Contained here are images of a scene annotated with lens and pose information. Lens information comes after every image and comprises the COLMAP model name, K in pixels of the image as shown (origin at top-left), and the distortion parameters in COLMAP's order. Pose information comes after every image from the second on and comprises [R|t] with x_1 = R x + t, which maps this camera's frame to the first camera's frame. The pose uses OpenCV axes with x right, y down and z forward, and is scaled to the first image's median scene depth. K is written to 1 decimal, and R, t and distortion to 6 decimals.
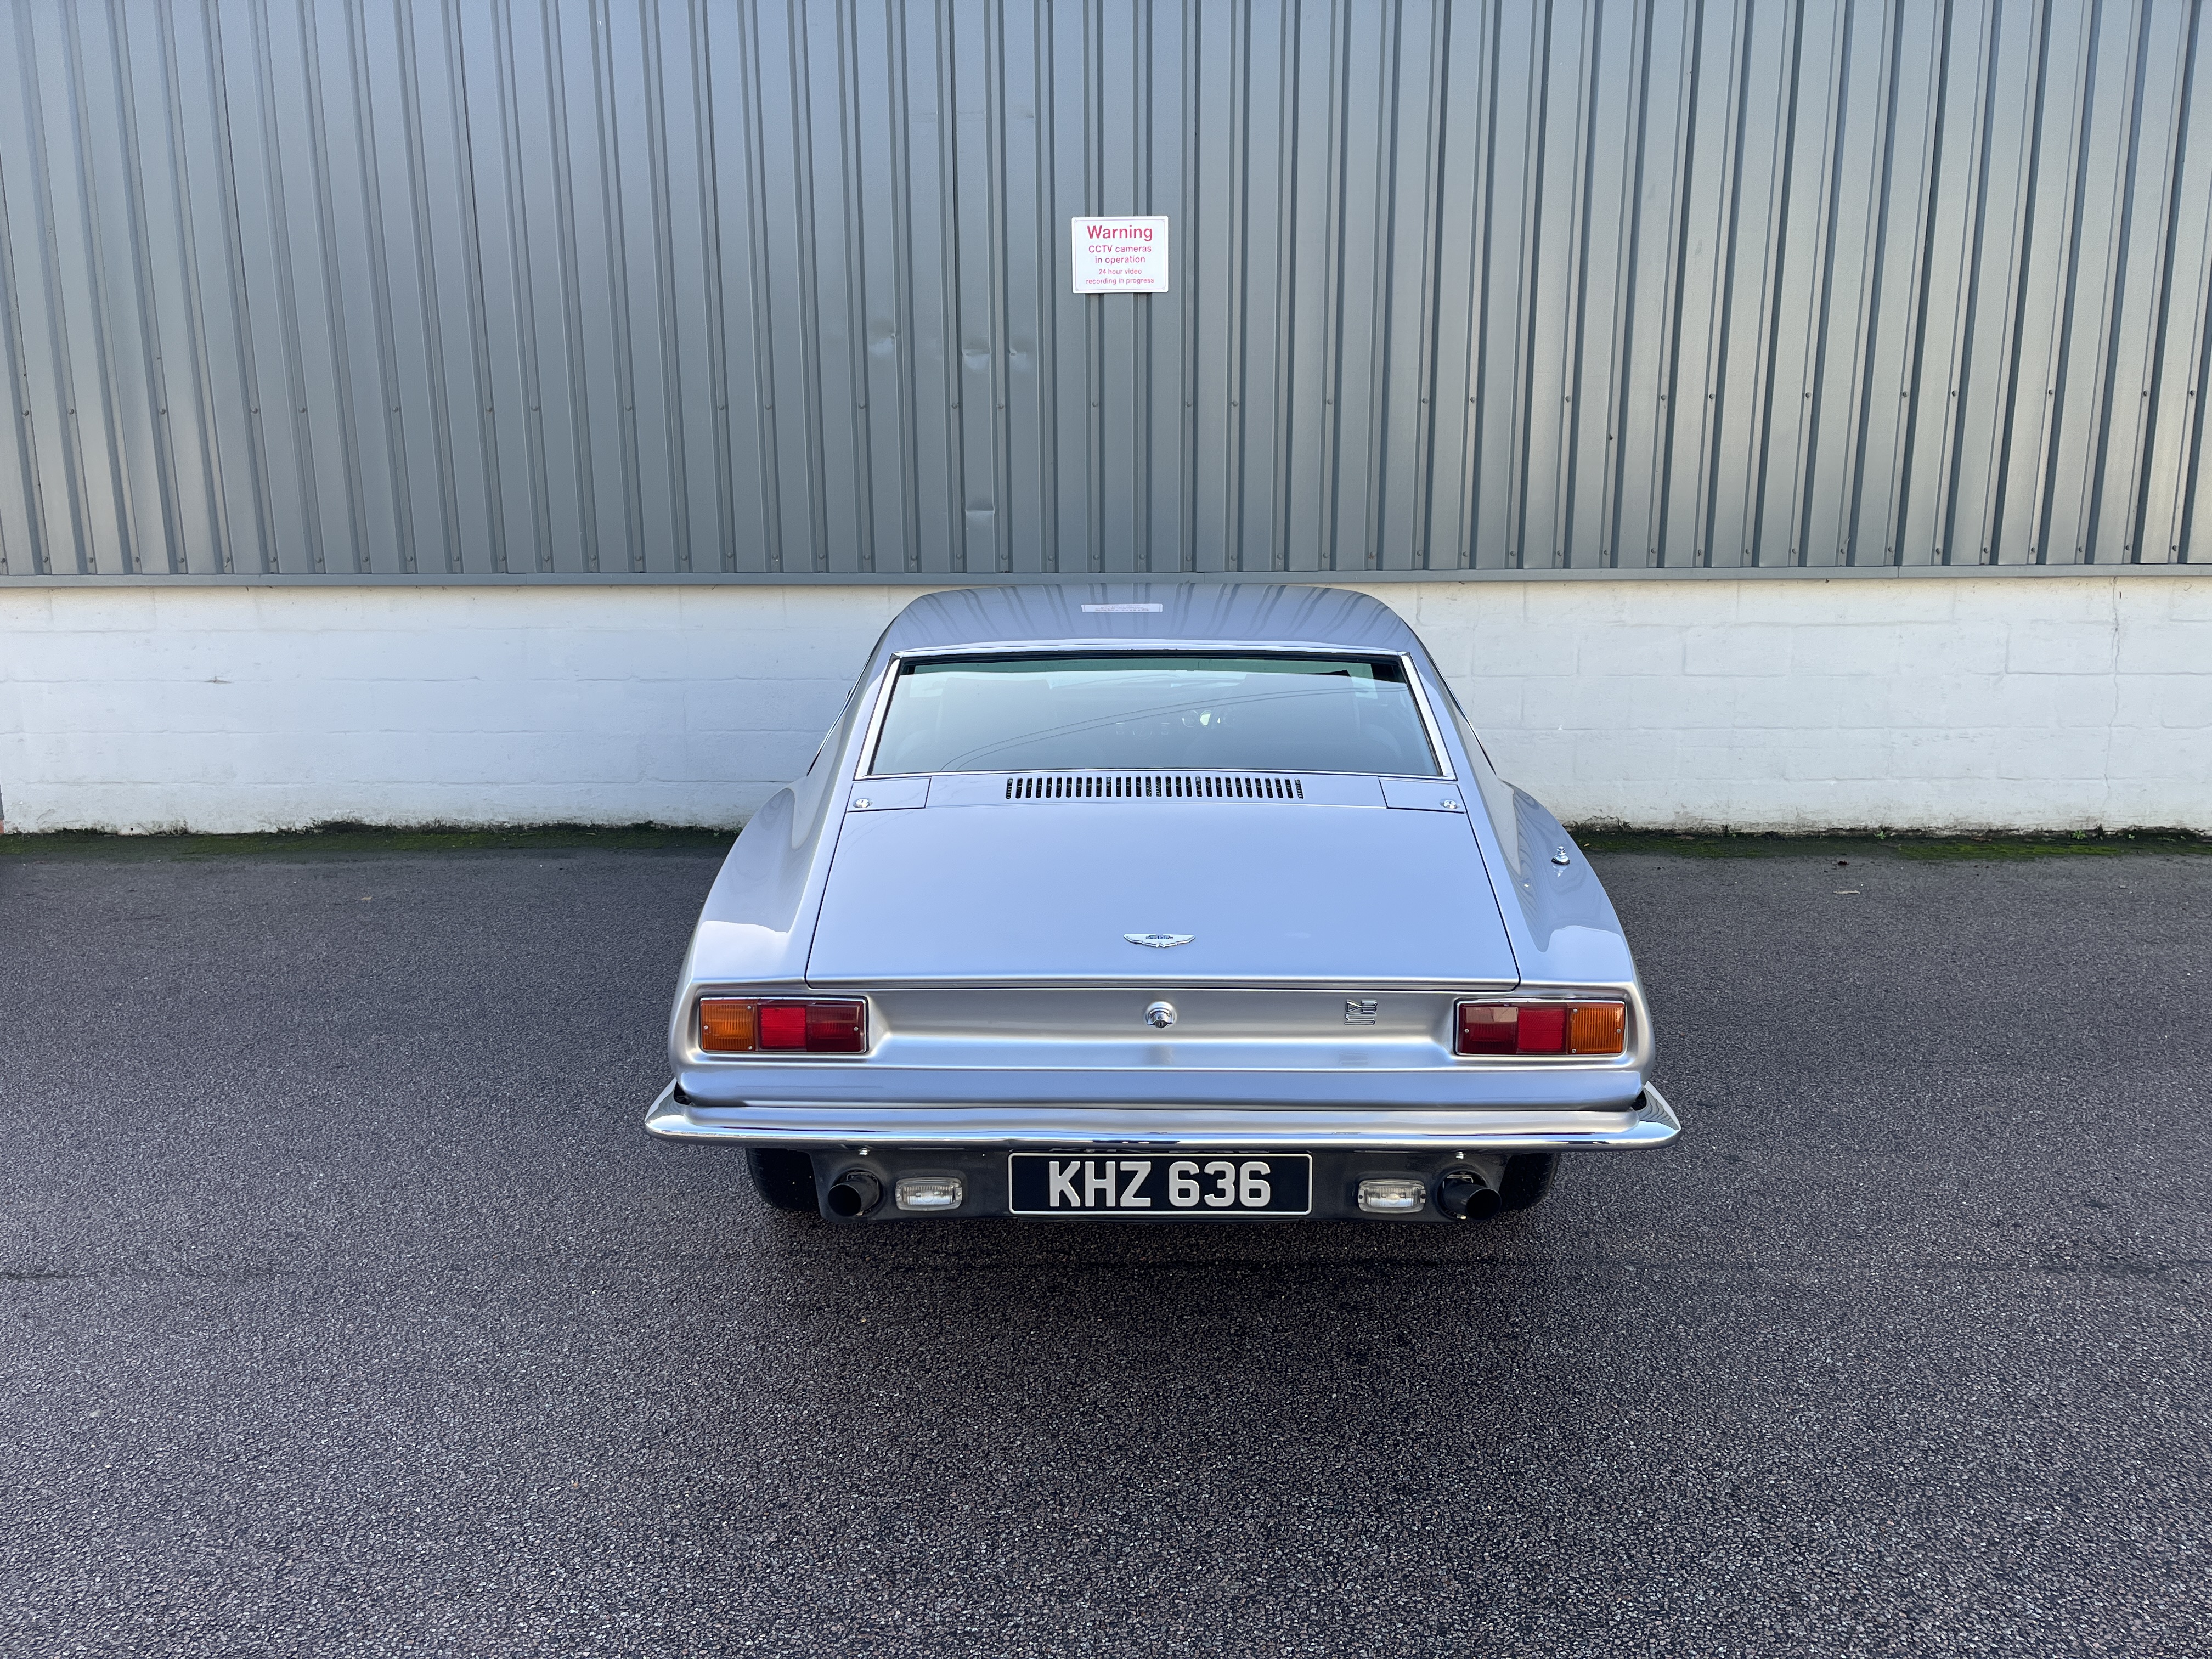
lens RADIAL K [[1672.0, 0, 1105.2], [0, 1672.0, 816.1], [0, 0, 1]] dist [0.067542, -0.099740]
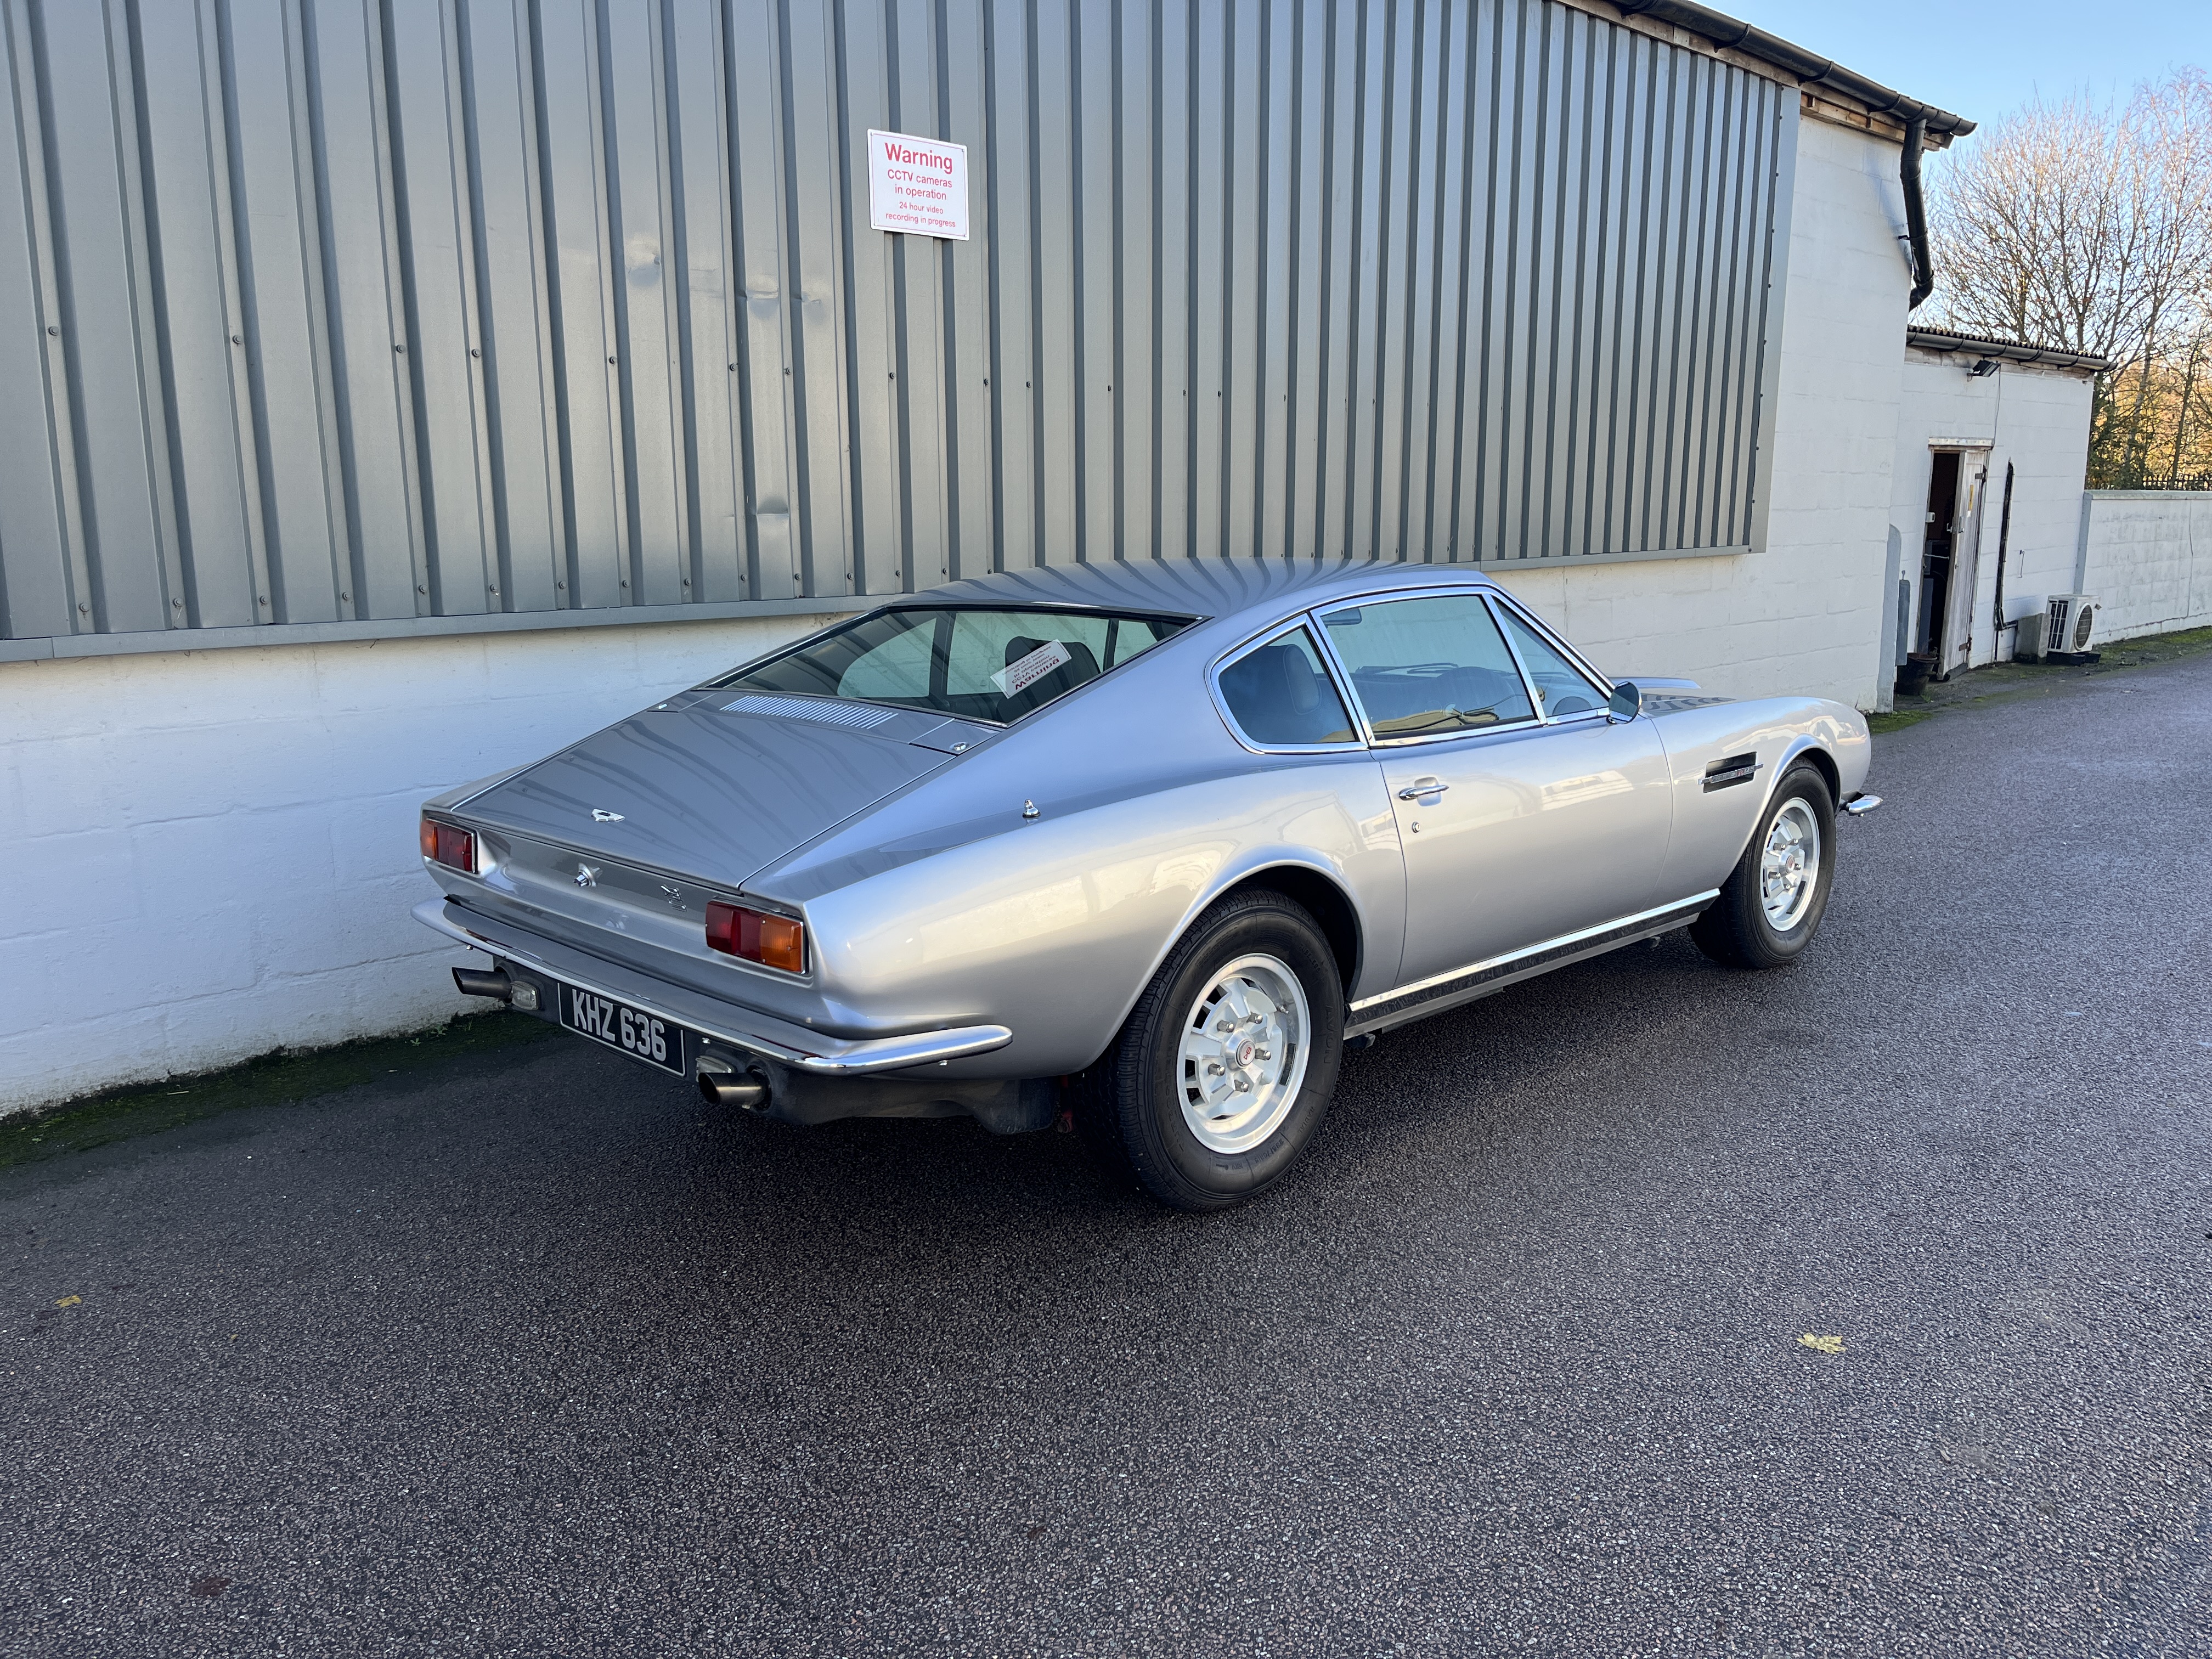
lens RADIAL K [[1672.0, 0, 1126.2], [0, 1672.0, 834.8], [0, 0, 1]] dist [0.067542, -0.099740]
pose [[0.694440, -0.139772, 0.705845, -0.517647], [0.156063, 0.986859, 0.041877, -0.053739], [-0.702422, 0.081075, 0.707128, 0.401449]]
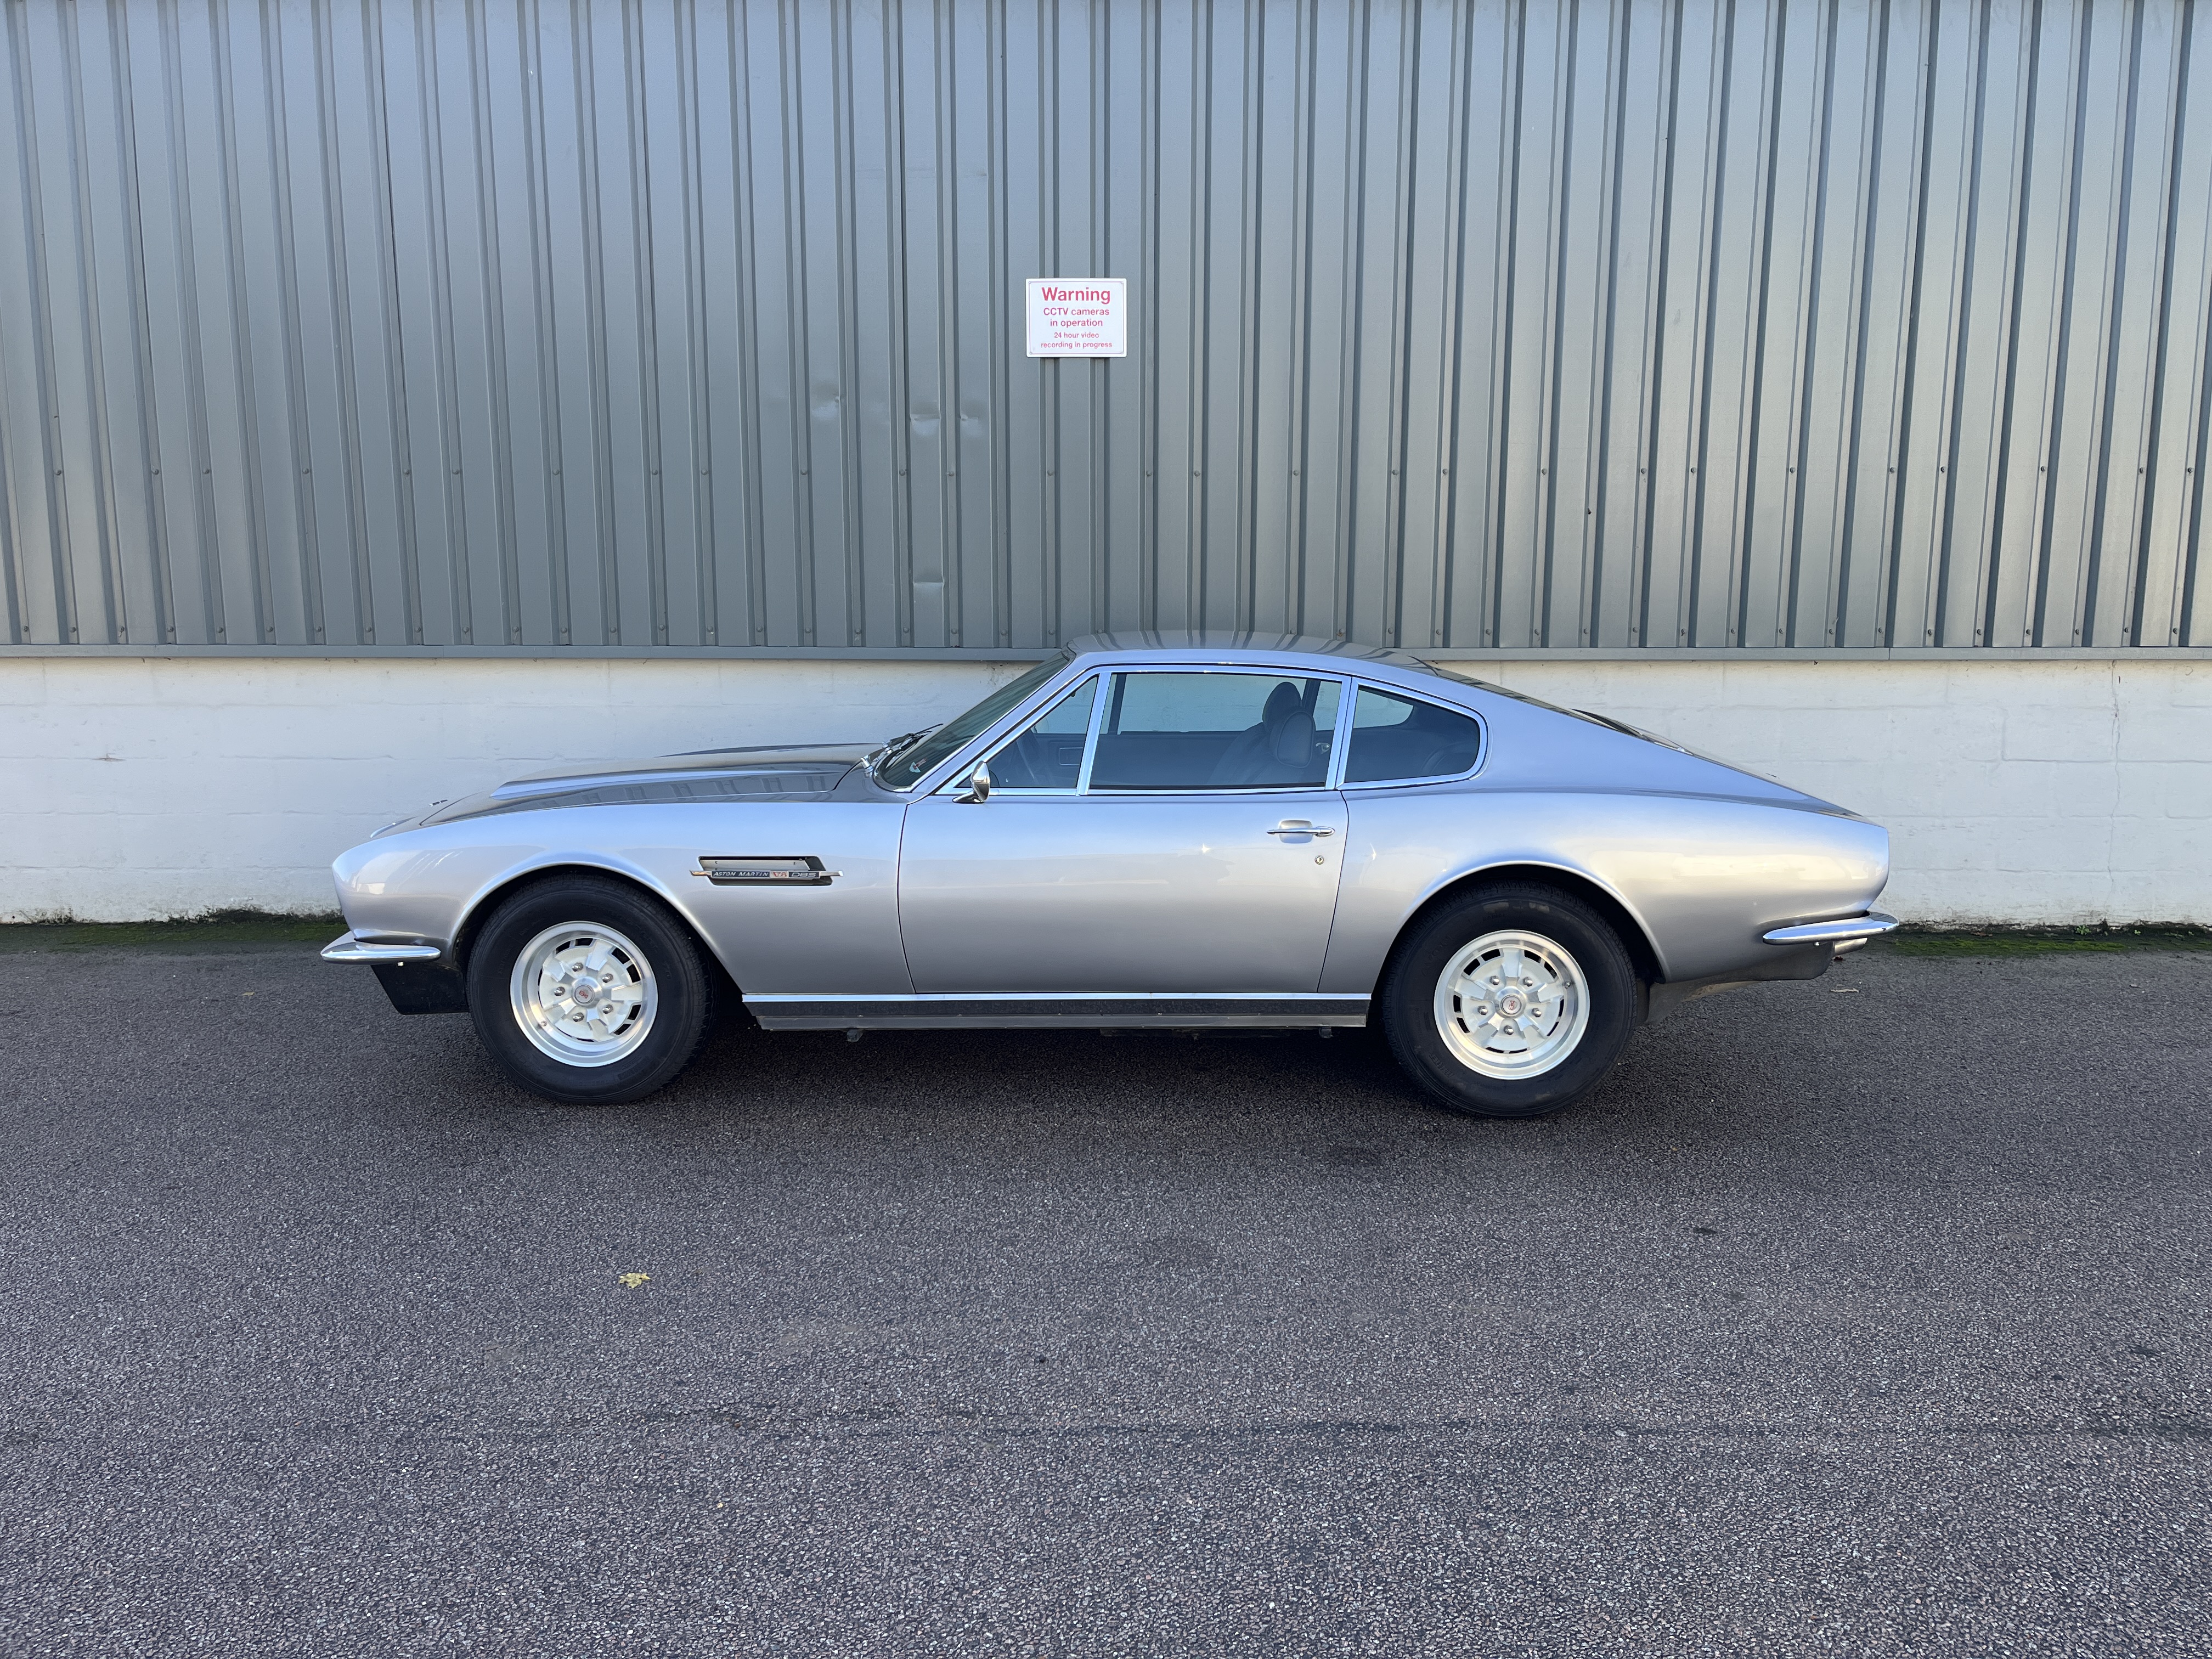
lens RADIAL K [[1672.0, 0, 1129.4], [0, 1672.0, 812.2], [0, 0, 1]] dist [0.067542, -0.099740]
pose [[0.999754, 0.004576, 0.021699, 0.019411], [-0.003363, 0.998447, -0.055611, -0.000384], [-0.021920, 0.055524, 0.998217, 0.061955]]
